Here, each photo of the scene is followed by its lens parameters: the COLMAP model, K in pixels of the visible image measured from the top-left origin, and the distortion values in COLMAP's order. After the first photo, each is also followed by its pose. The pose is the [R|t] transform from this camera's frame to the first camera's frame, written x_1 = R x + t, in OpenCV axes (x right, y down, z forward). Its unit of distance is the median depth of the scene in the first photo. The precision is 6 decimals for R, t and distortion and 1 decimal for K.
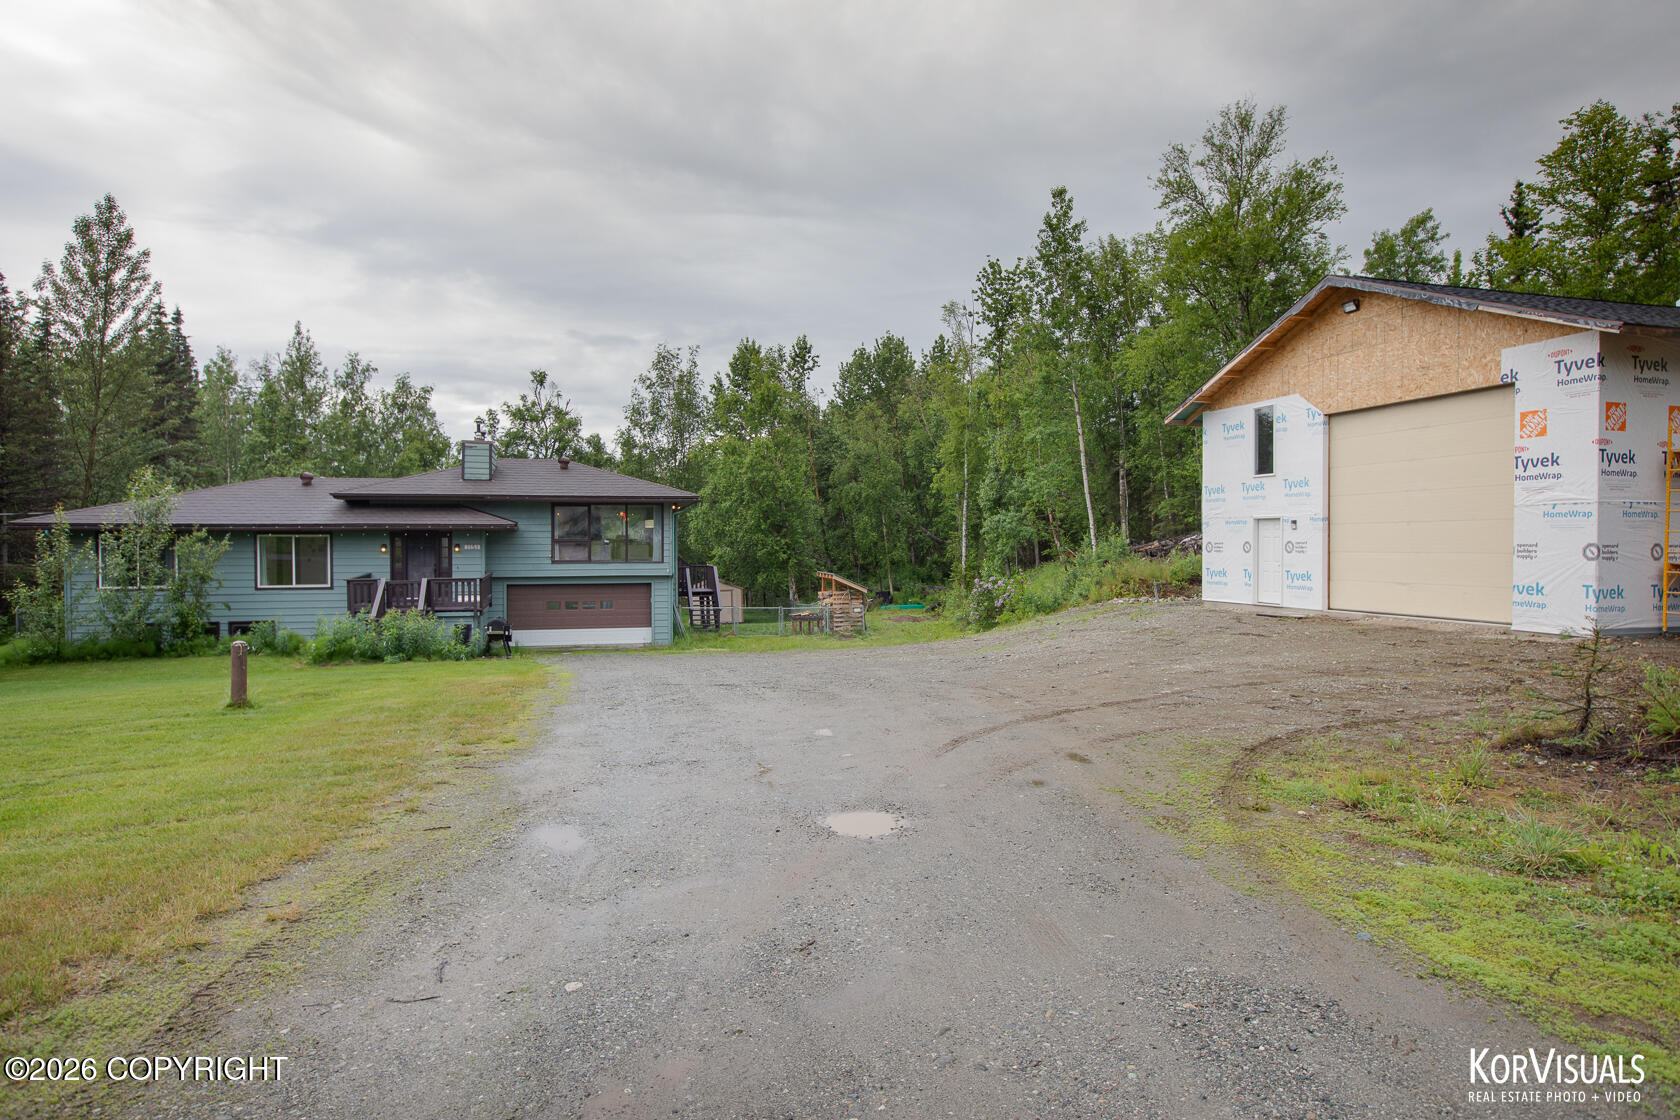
lens RADIAL K [[936.1, 0, 840.0], [0, 936.1, 560.0], [0, 0, 1]] dist [-0.043604, 0.036133]
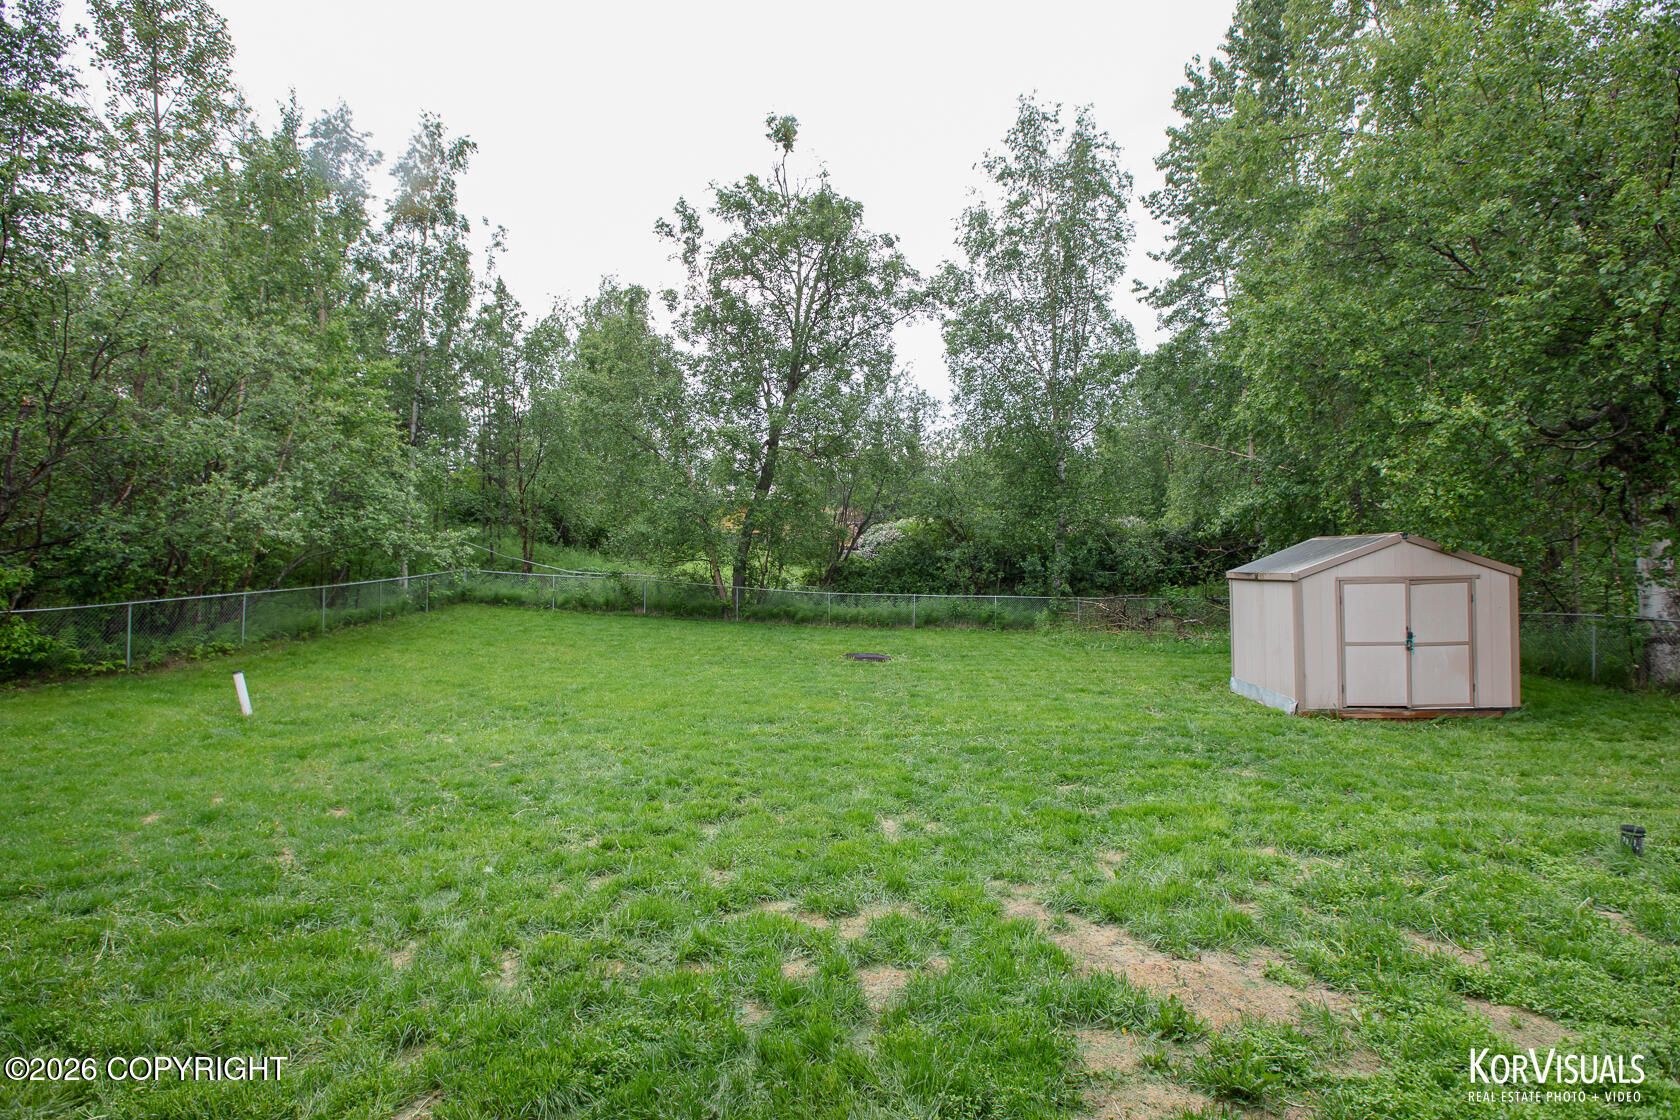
lens RADIAL K [[763.8, 0, 840.0], [0, 763.8, 562.7], [0, 0, 1]] dist [-0.049359, 0.014833]
pose [[0.957780, -0.001650, -0.287499, -0.369528], [-0.003172, 0.999862, -0.016306, 0.053387], [0.287486, 0.016530, 0.957642, 1.282392]]
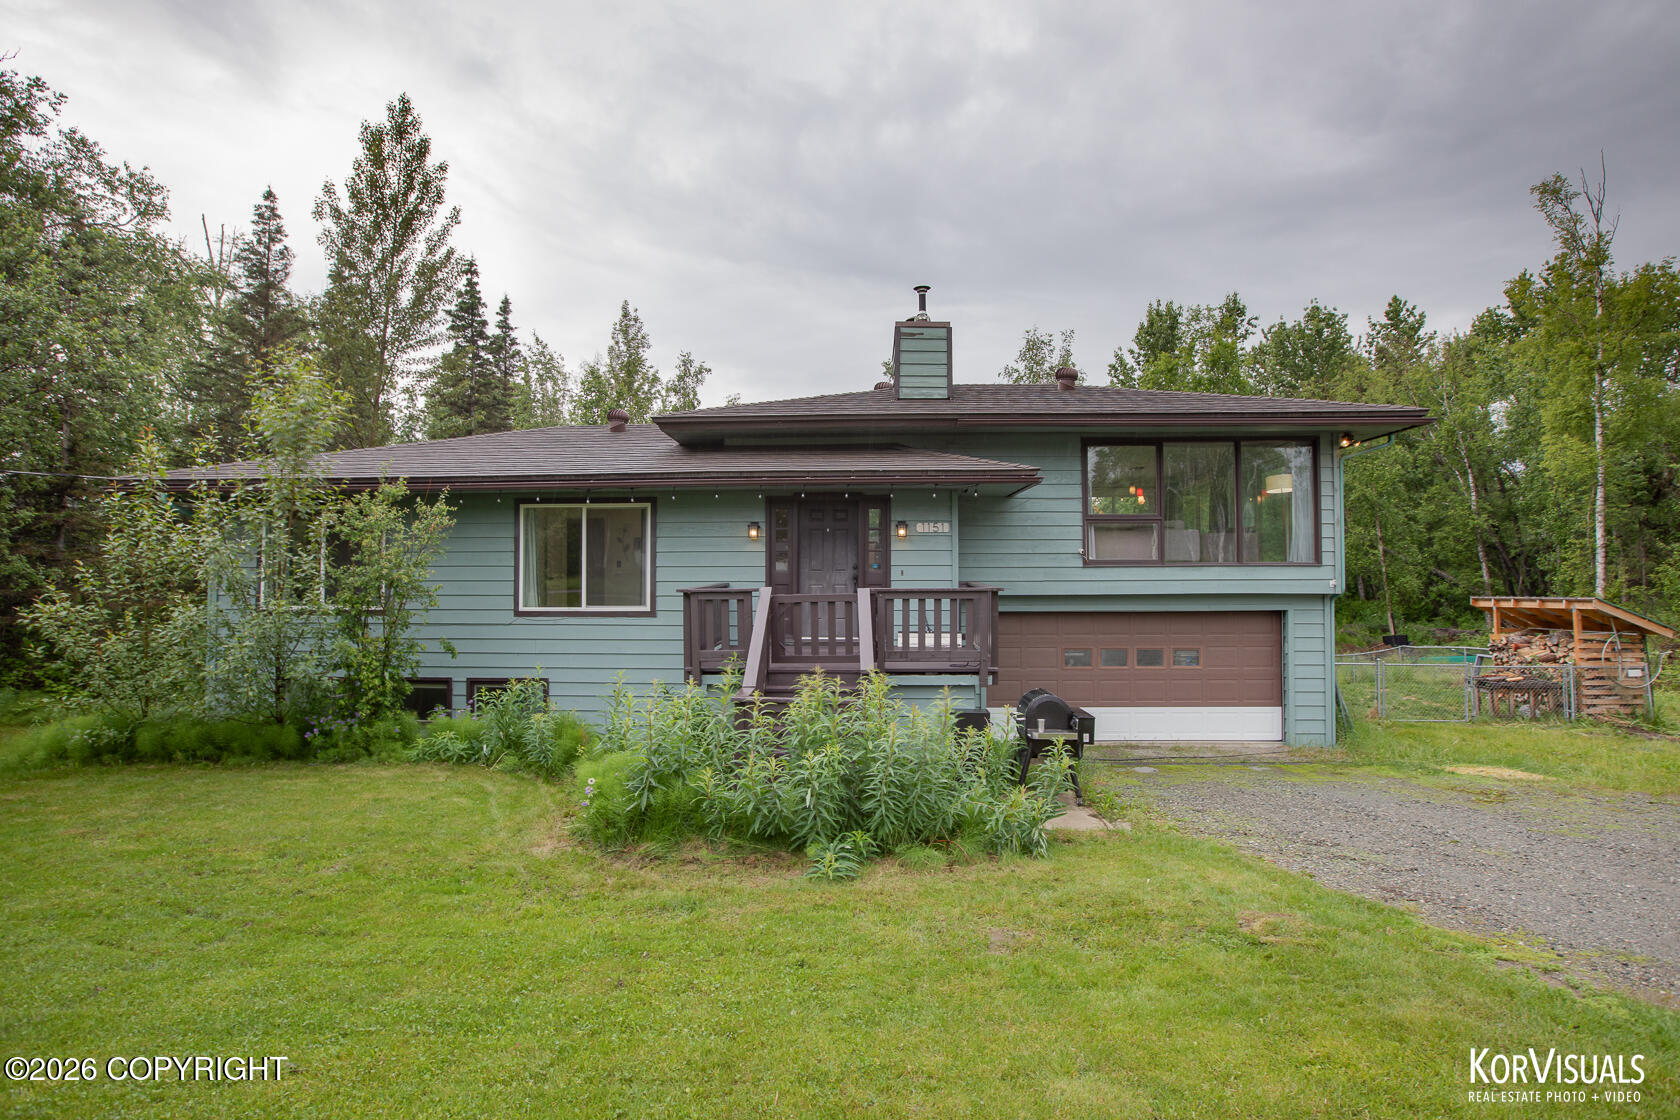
lens RADIAL K [[850.3, 0, 840.0], [0, 850.3, 562.6], [0, 0, 1]] dist [-0.053446, 0.027413]
pose [[0.956551, -0.010741, -0.291368, -0.297751], [-0.003966, 0.998749, -0.049841, 0.022935], [0.291539, 0.048831, 0.955312, 0.551531]]
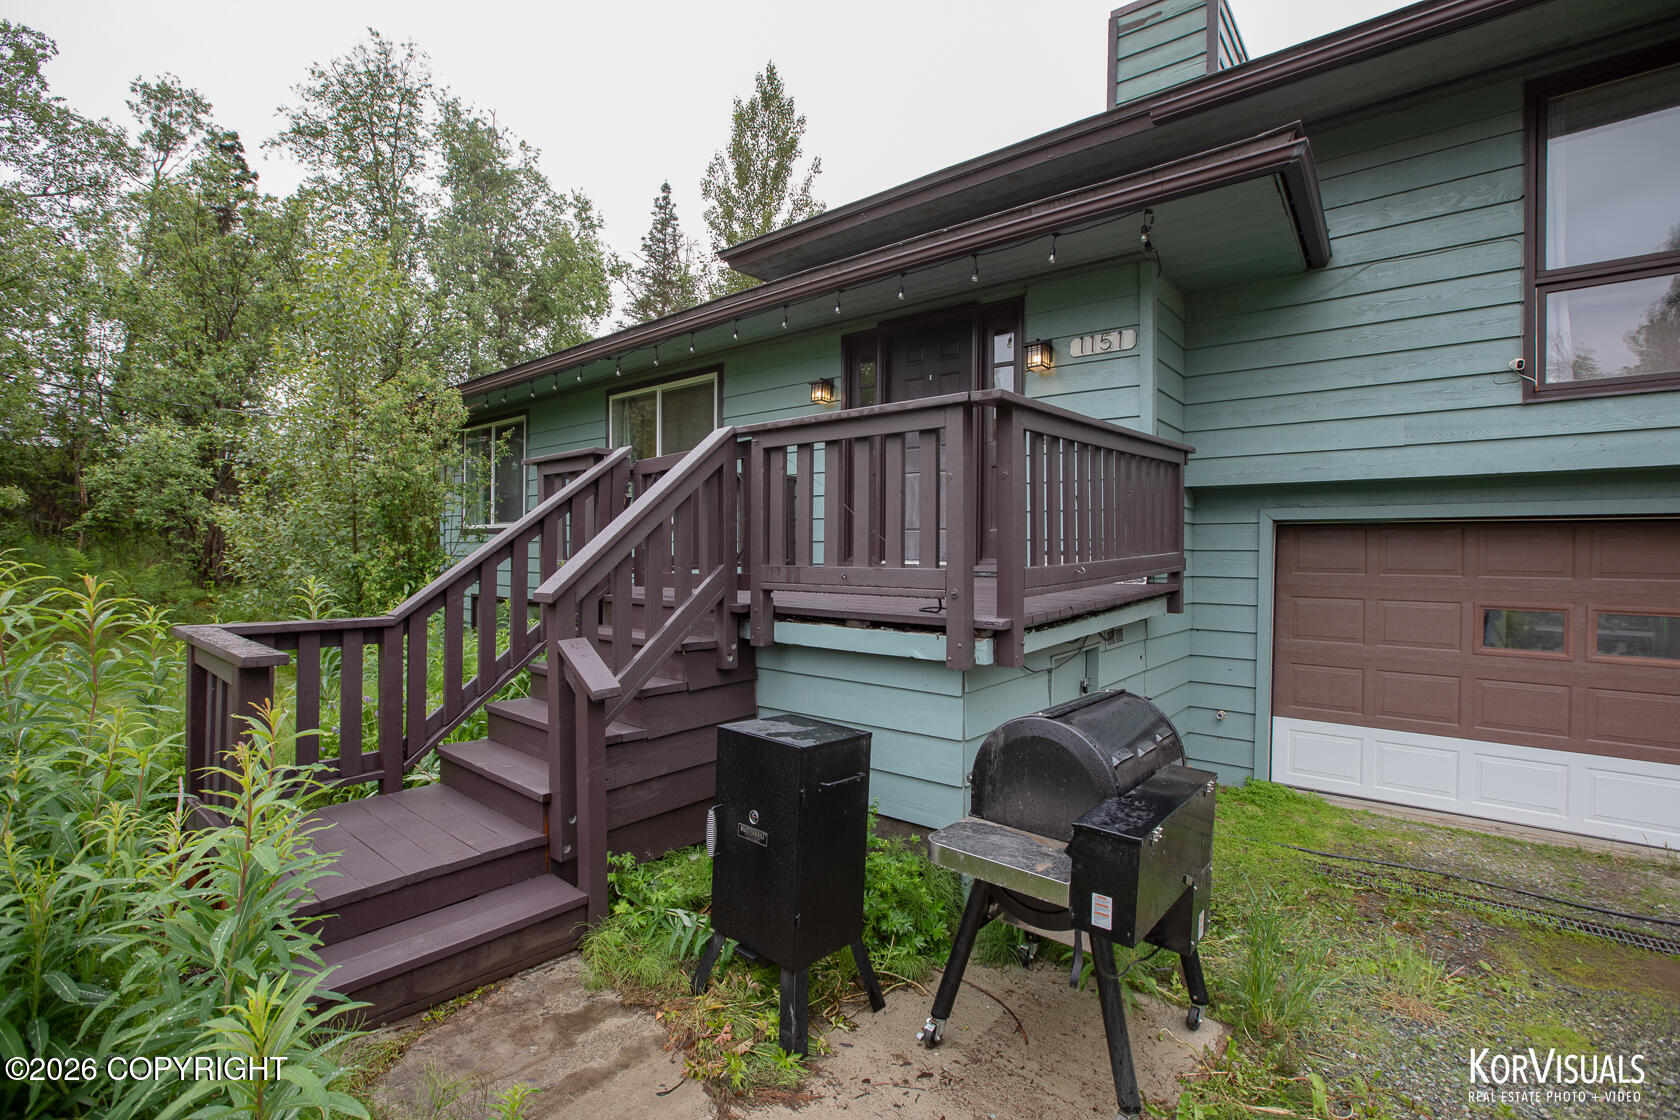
lens RADIAL K [[757.3, 0, 840.0], [0, 757.3, 560.0], [0, 0, 1]] dist [-0.043682, 0.011336]
pose [[0.589885, 0.014619, -0.807355, -0.266549], [-0.025005, 0.999687, -0.000168, 0.038324], [0.807100, 0.020287, 0.590066, 0.789759]]
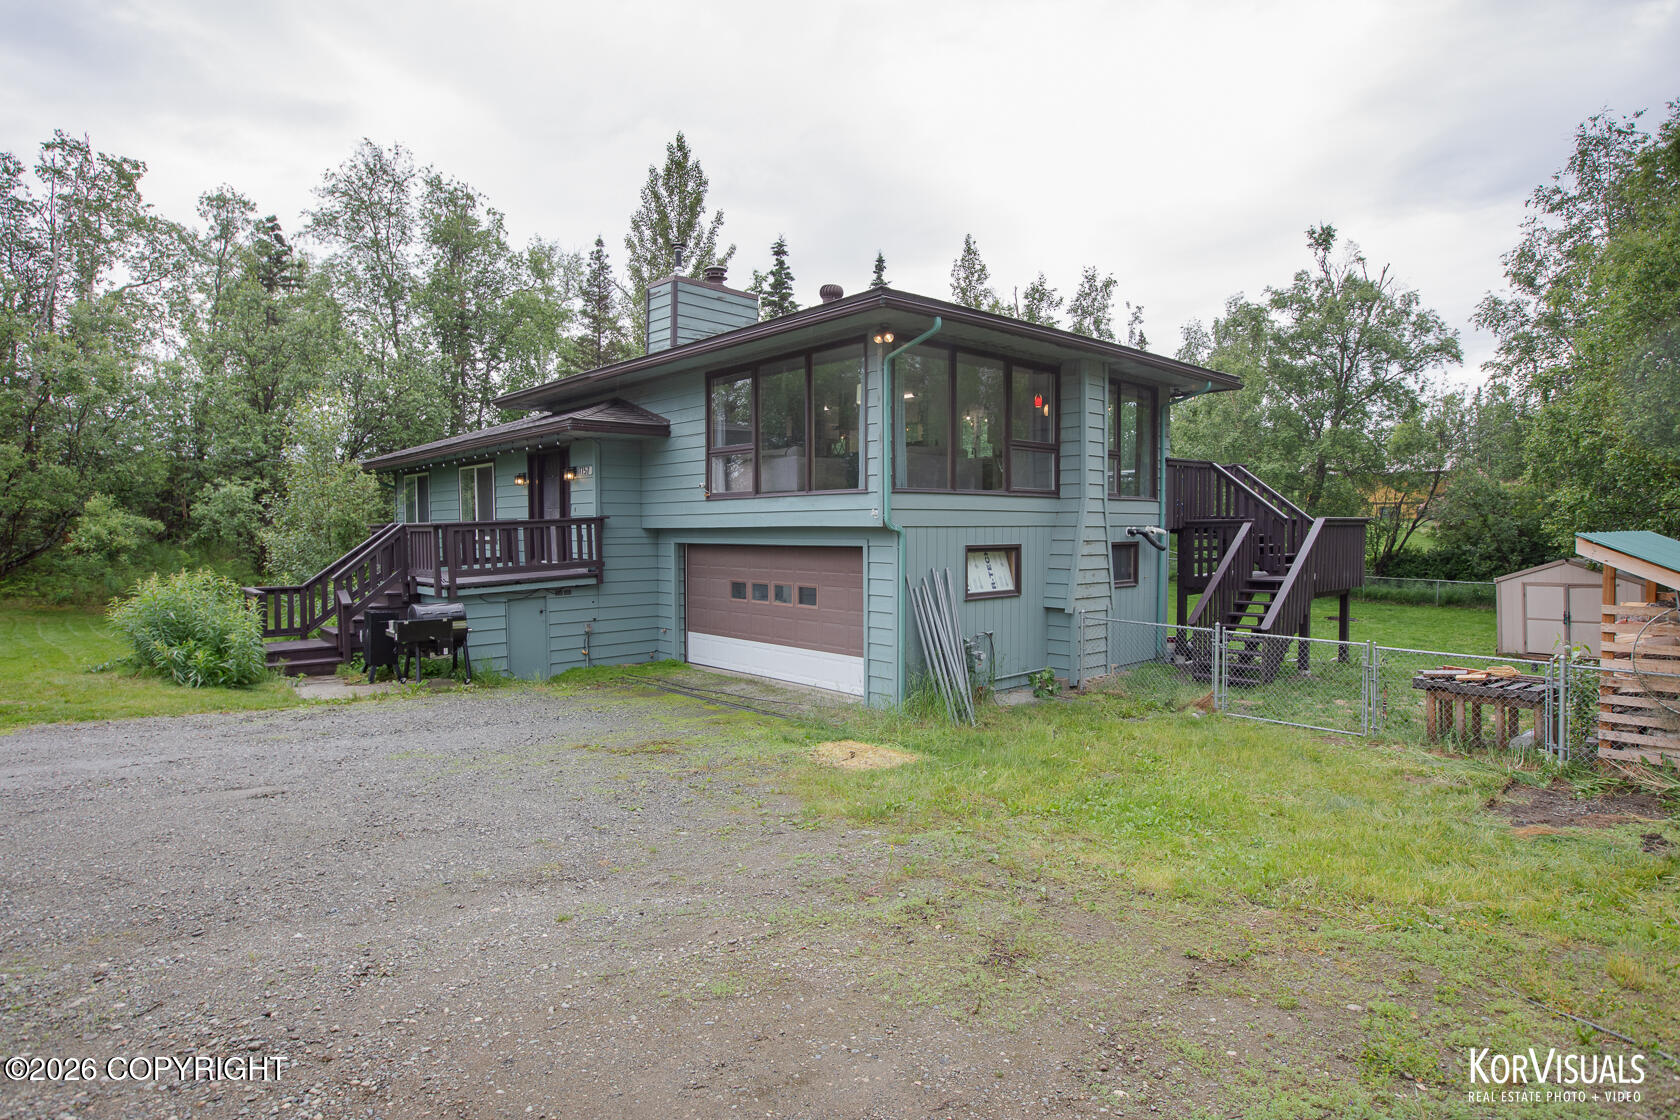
lens RADIAL K [[899.0, 0, 840.3], [0, 899.0, 558.0], [0, 0, 1]] dist [-0.051577, 0.036933]
pose [[0.469637, 0.029669, -0.882361, 0.126870], [-0.010078, 0.999550, 0.028245, 0.019317], [0.882802, -0.004373, 0.469724, 0.831931]]
